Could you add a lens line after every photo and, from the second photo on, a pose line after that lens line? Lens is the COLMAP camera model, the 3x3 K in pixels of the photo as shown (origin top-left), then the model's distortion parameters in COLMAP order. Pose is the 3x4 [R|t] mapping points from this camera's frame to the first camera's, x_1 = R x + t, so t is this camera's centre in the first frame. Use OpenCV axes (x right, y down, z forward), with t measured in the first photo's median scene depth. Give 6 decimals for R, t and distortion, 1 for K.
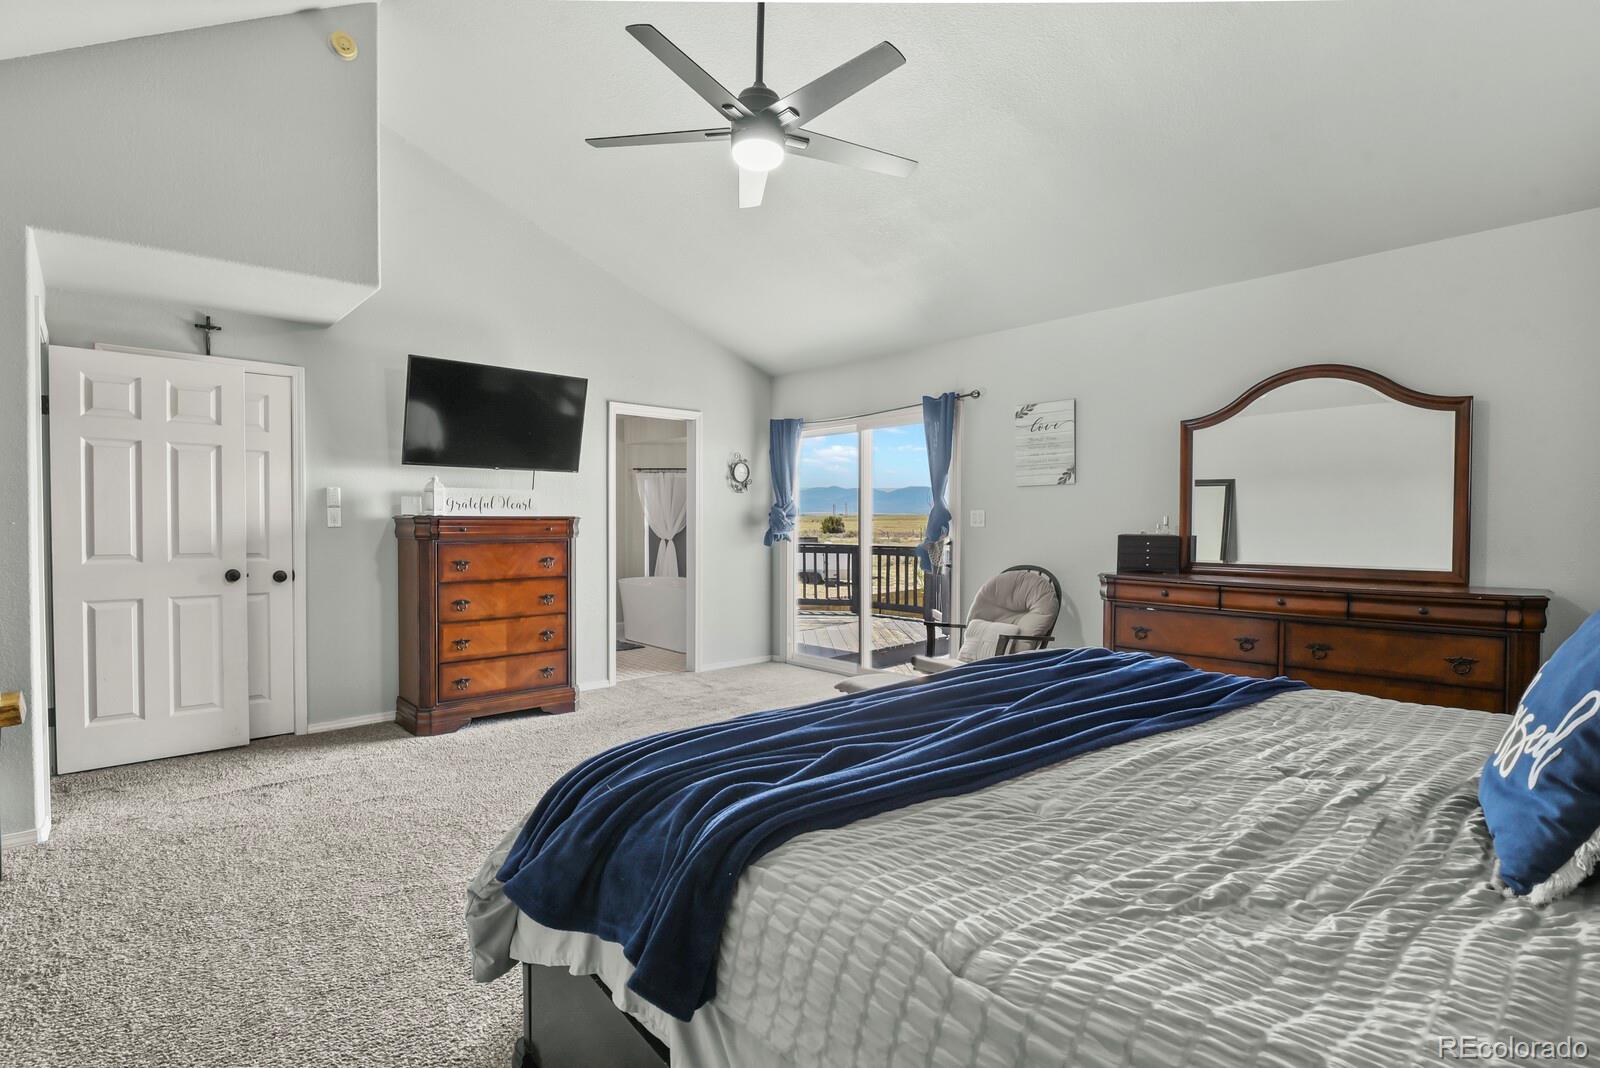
lens RADIAL K [[788.3, 0, 800.0], [0, 788.3, 534.0], [0, 0, 1]] dist [-0.017351, -0.000246]
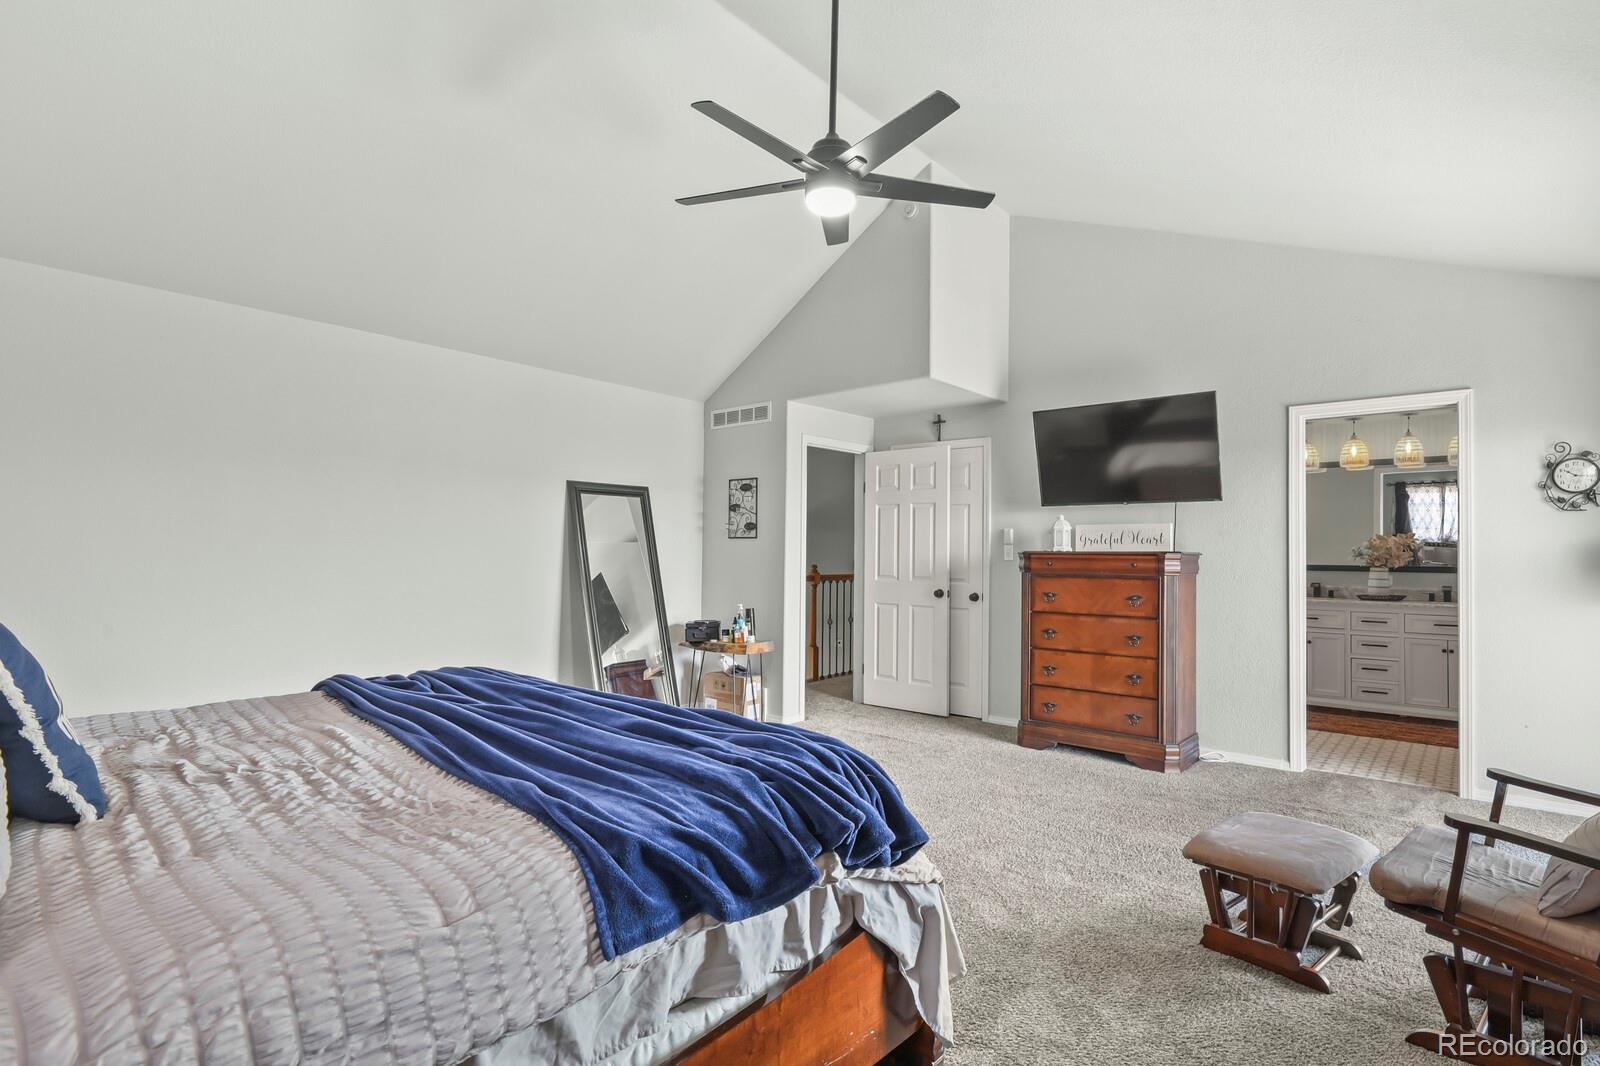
lens RADIAL K [[794.9, 0, 799.5], [0, 794.9, 524.1], [0, 0, 1]] dist [0.001310, 0.000077]
pose [[0.105052, -0.033281, -0.993910, 0.619256], [-0.020828, 0.999147, -0.035658, -0.014564], [0.994249, 0.024447, 0.104269, 0.533674]]
